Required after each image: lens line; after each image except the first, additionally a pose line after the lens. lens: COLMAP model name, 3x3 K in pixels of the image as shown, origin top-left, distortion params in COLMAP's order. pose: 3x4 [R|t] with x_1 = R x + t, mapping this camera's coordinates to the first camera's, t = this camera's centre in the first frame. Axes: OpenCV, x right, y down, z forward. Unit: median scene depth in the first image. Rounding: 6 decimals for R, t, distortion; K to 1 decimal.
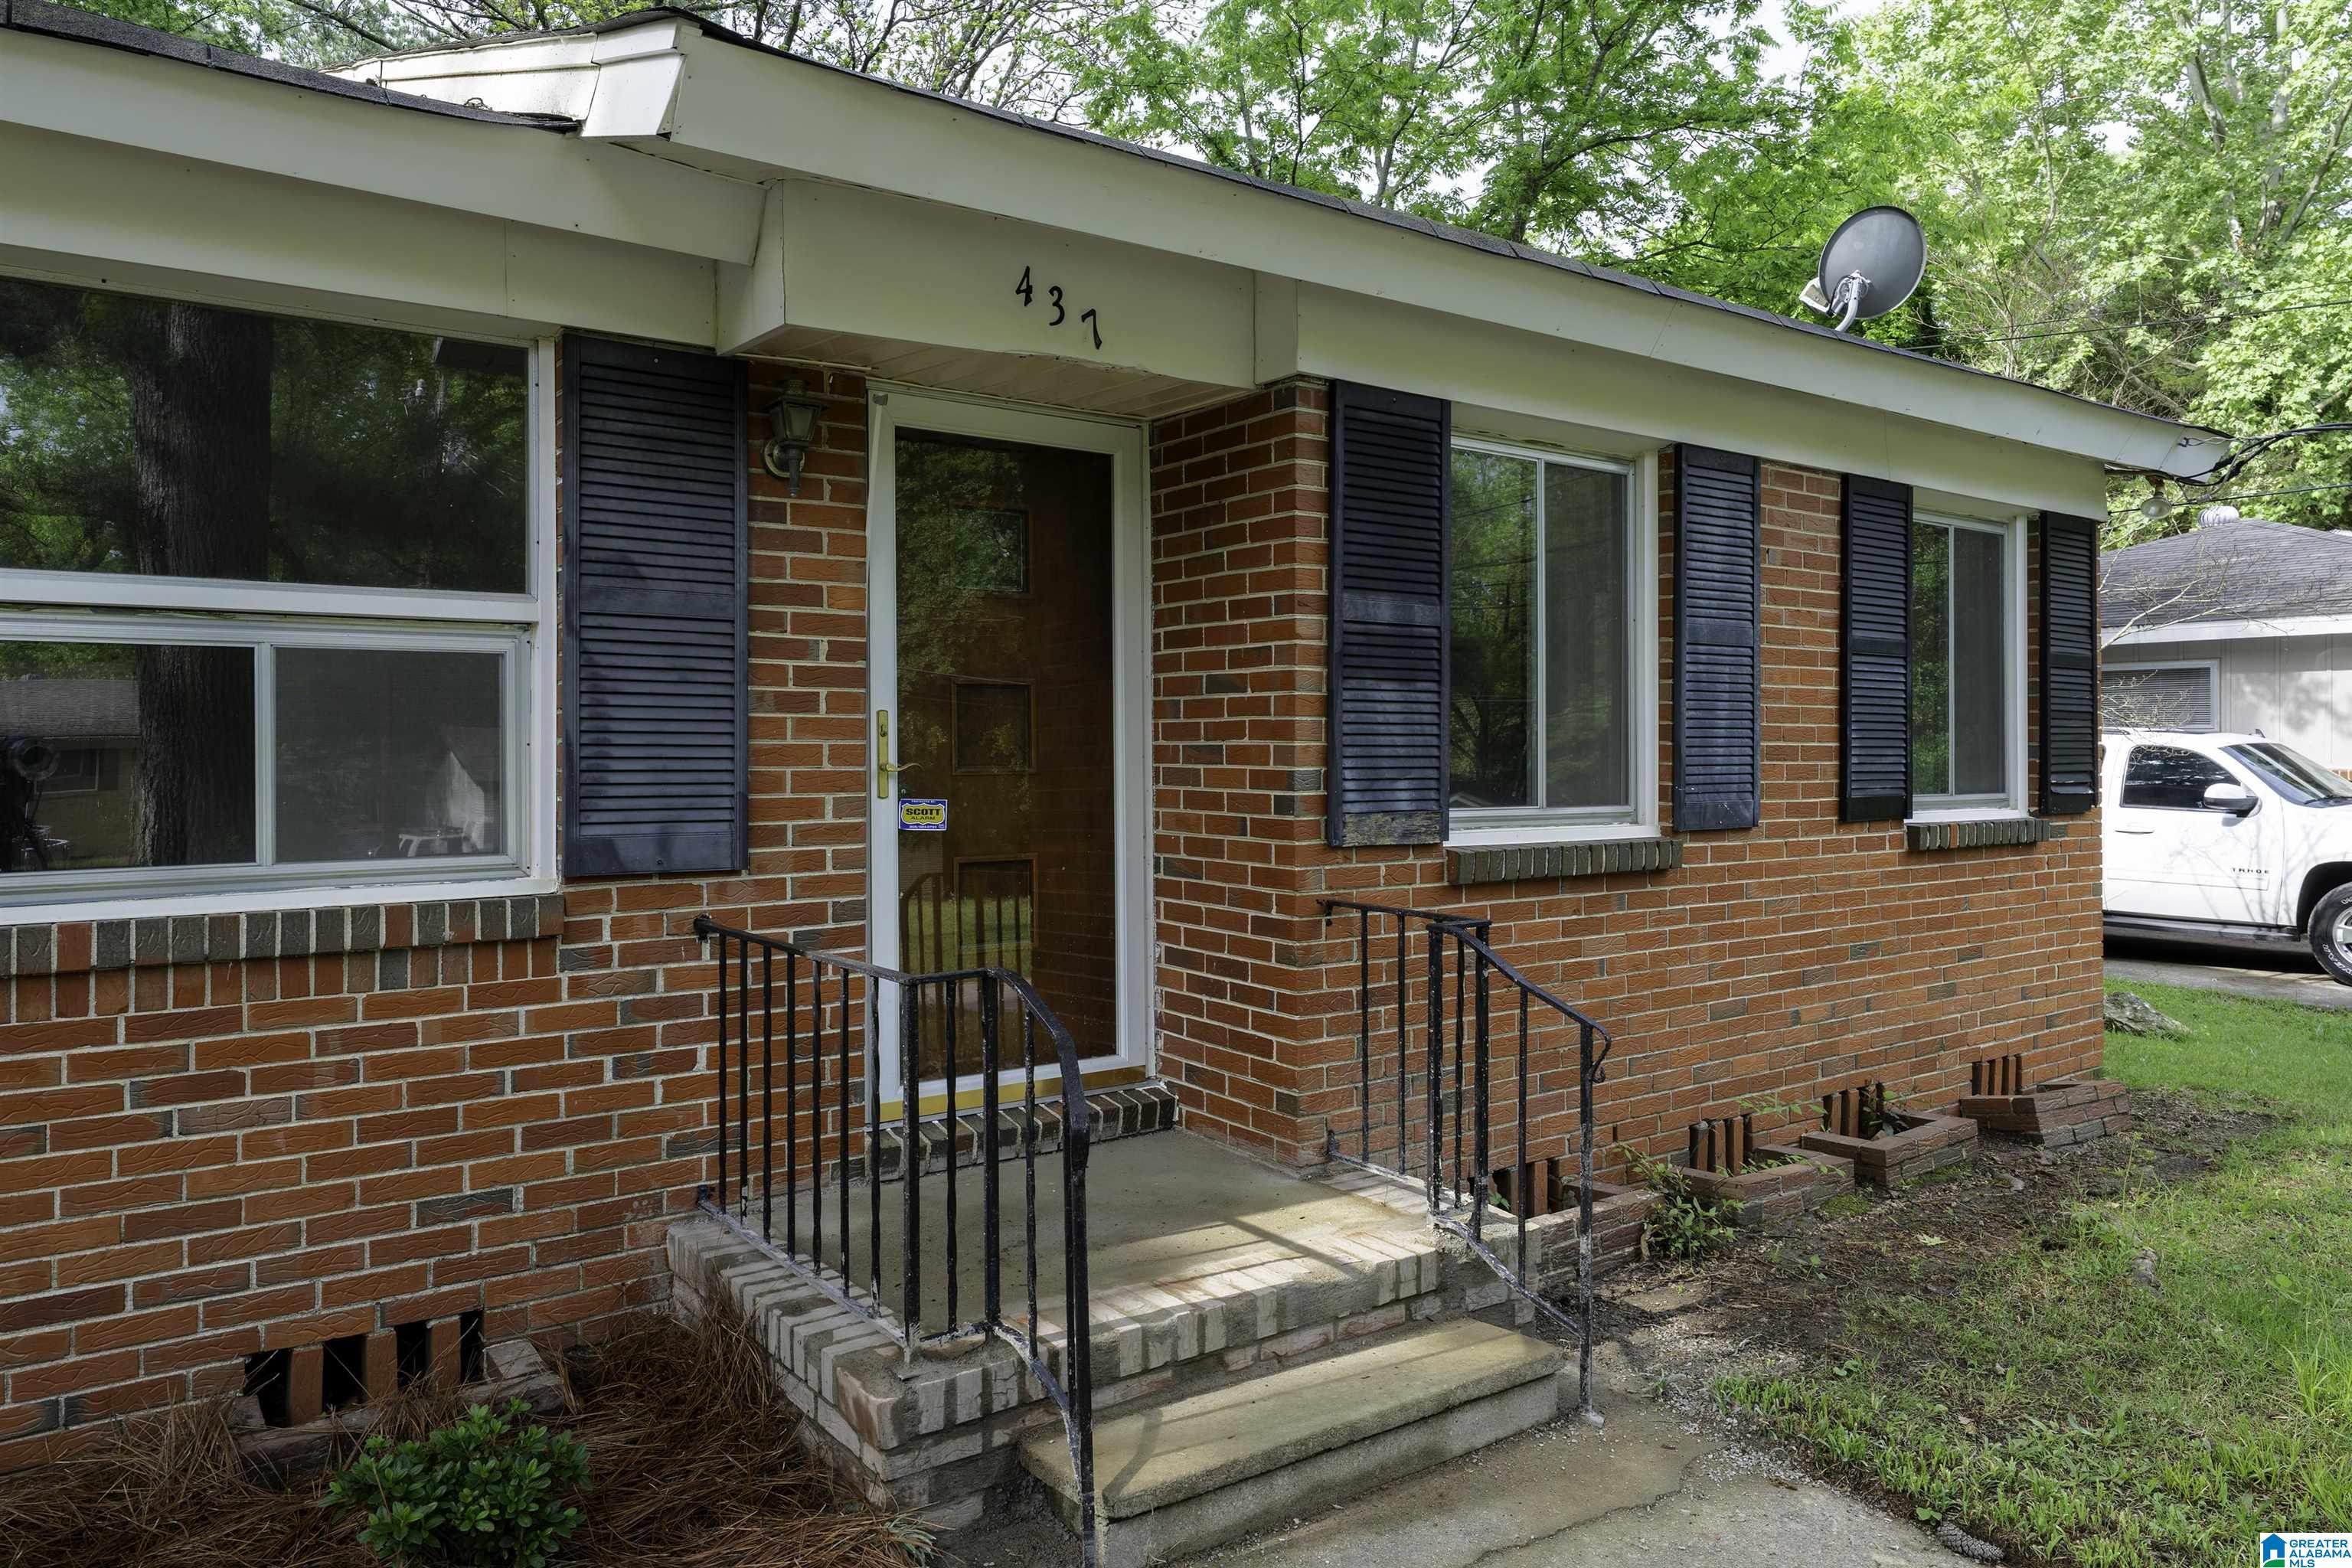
lens RADIAL K [[1640.9, 0, 1167.4], [0, 1640.9, 763.8], [0, 0, 1]] dist [-0.005253, -0.003703]
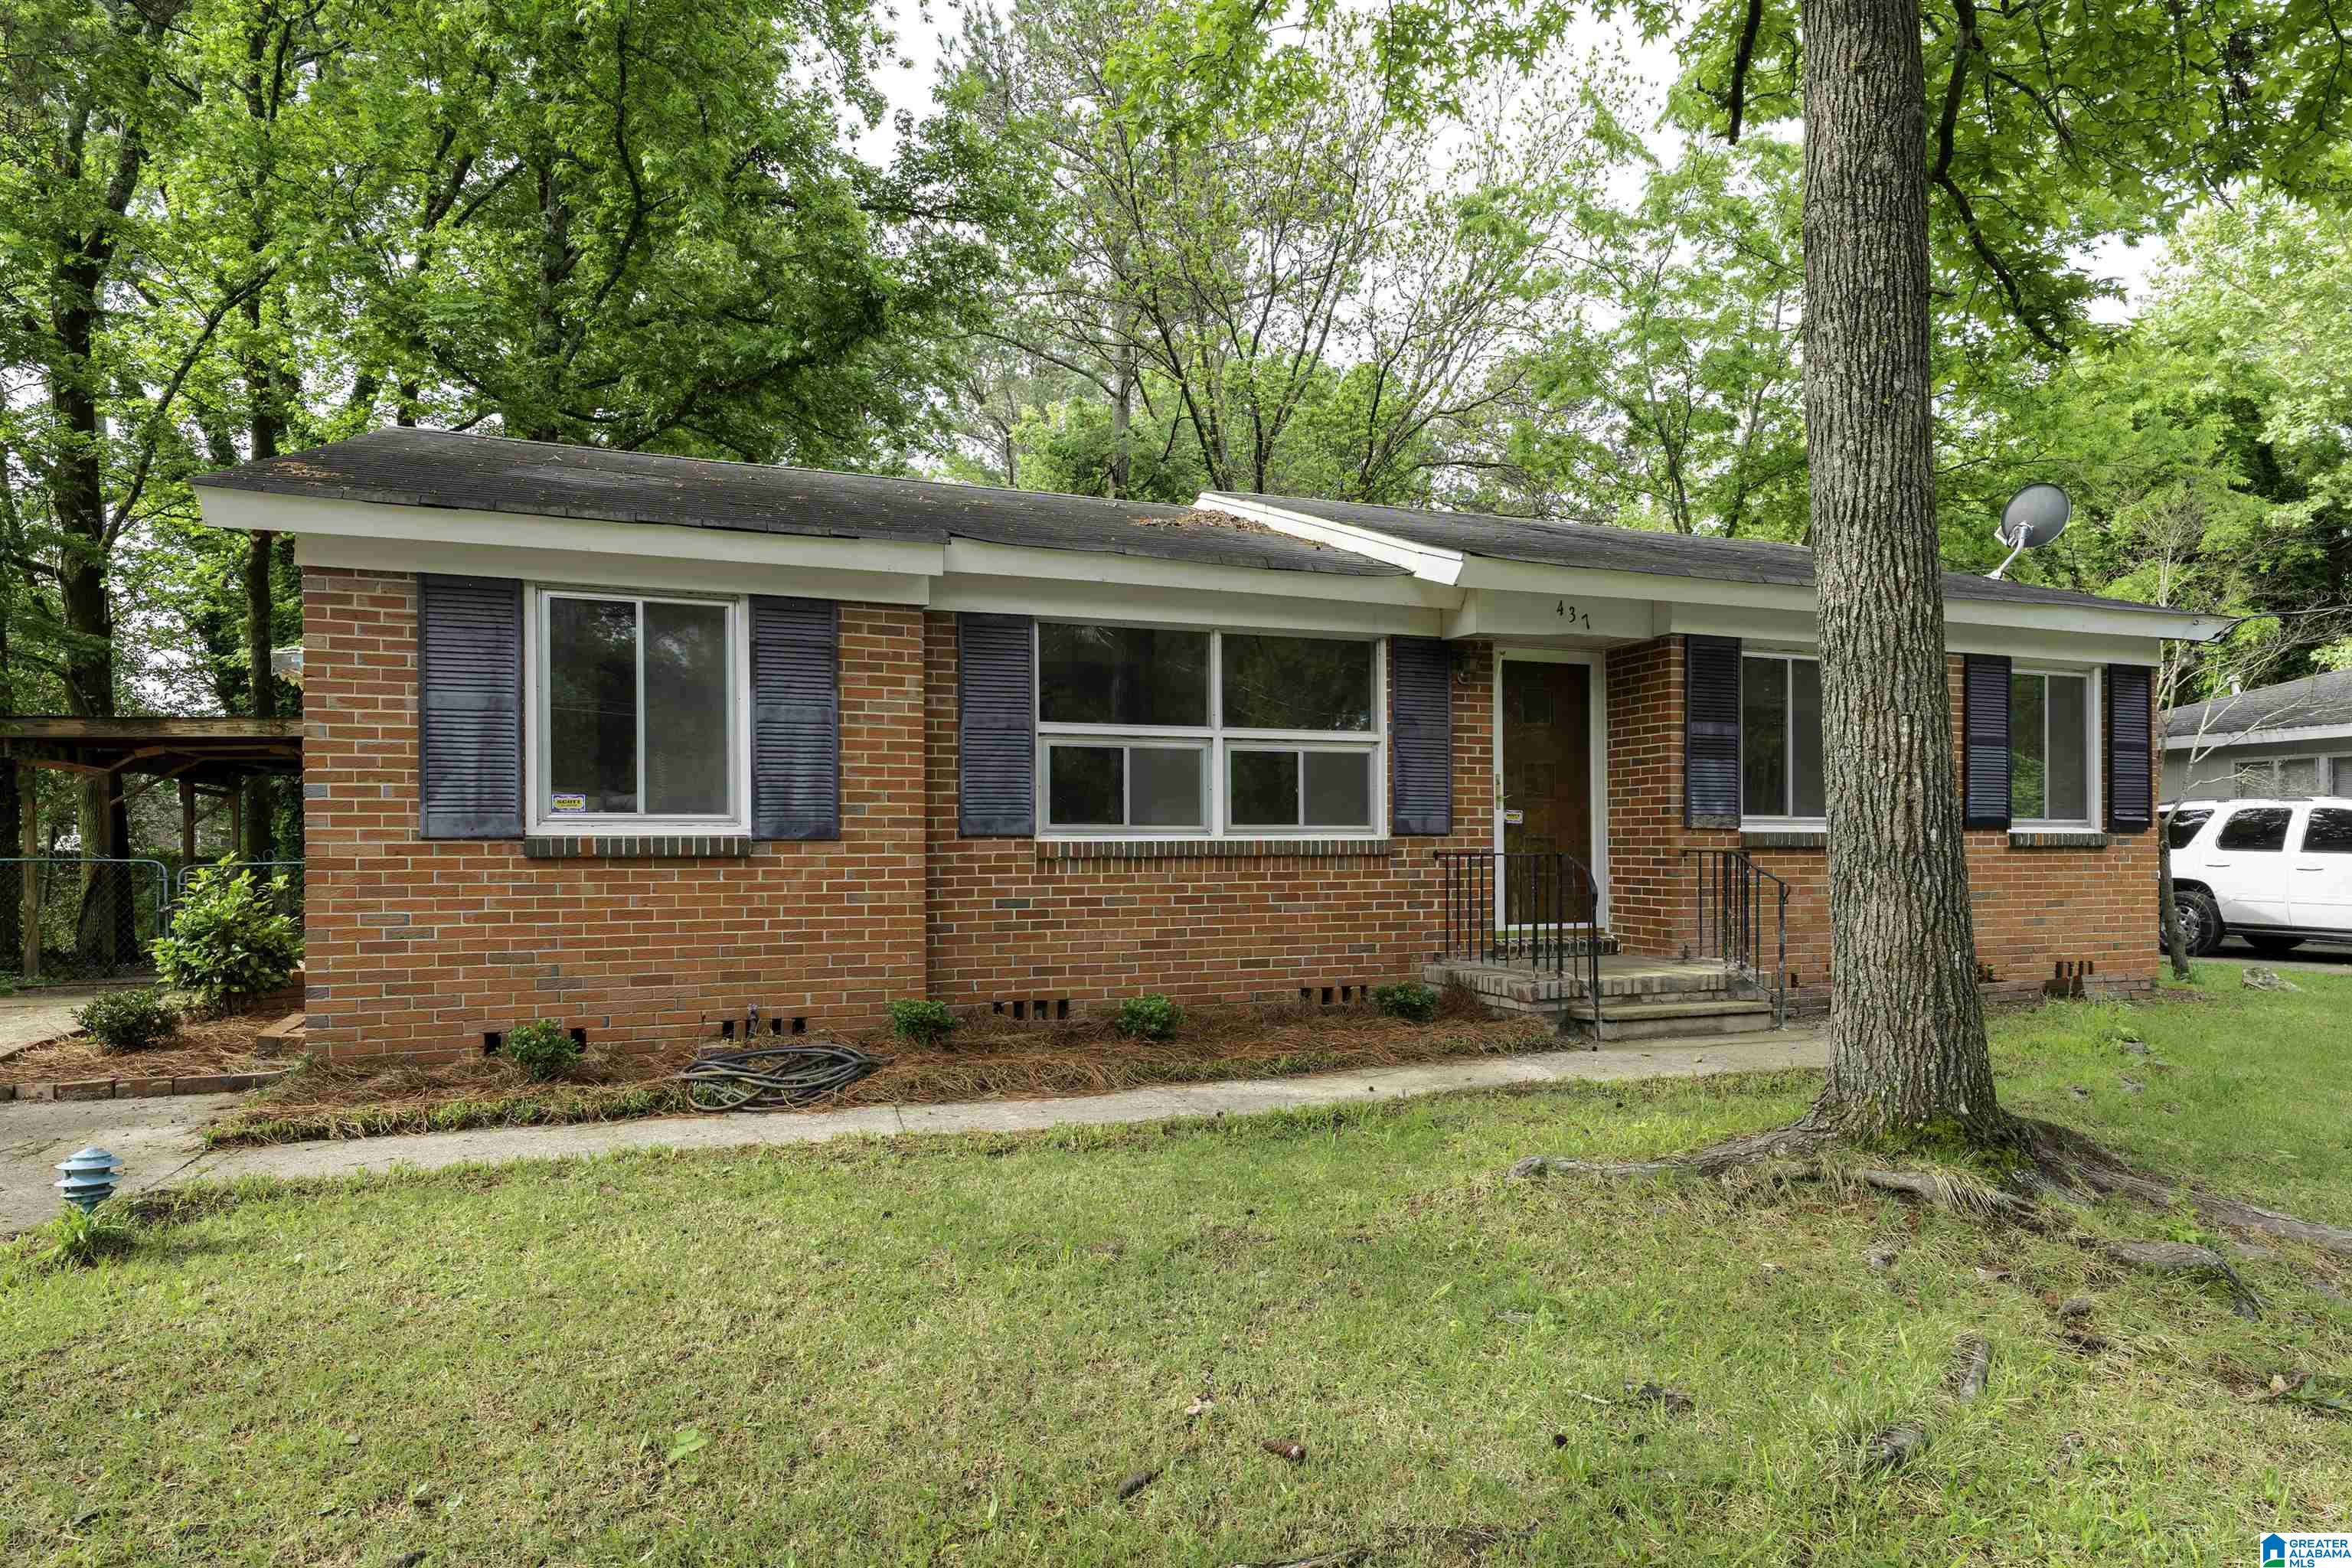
lens RADIAL K [[1192.4, 0, 1280.3], [0, 1192.4, 850.9], [0, 0, 1]] dist [-0.014489, 0.000310]
pose [[0.967501, -0.001139, -0.252863, -0.034843], [0.002344, 0.999987, 0.004465, 0.074797], [0.252855, -0.004913, 0.967492, -0.836513]]
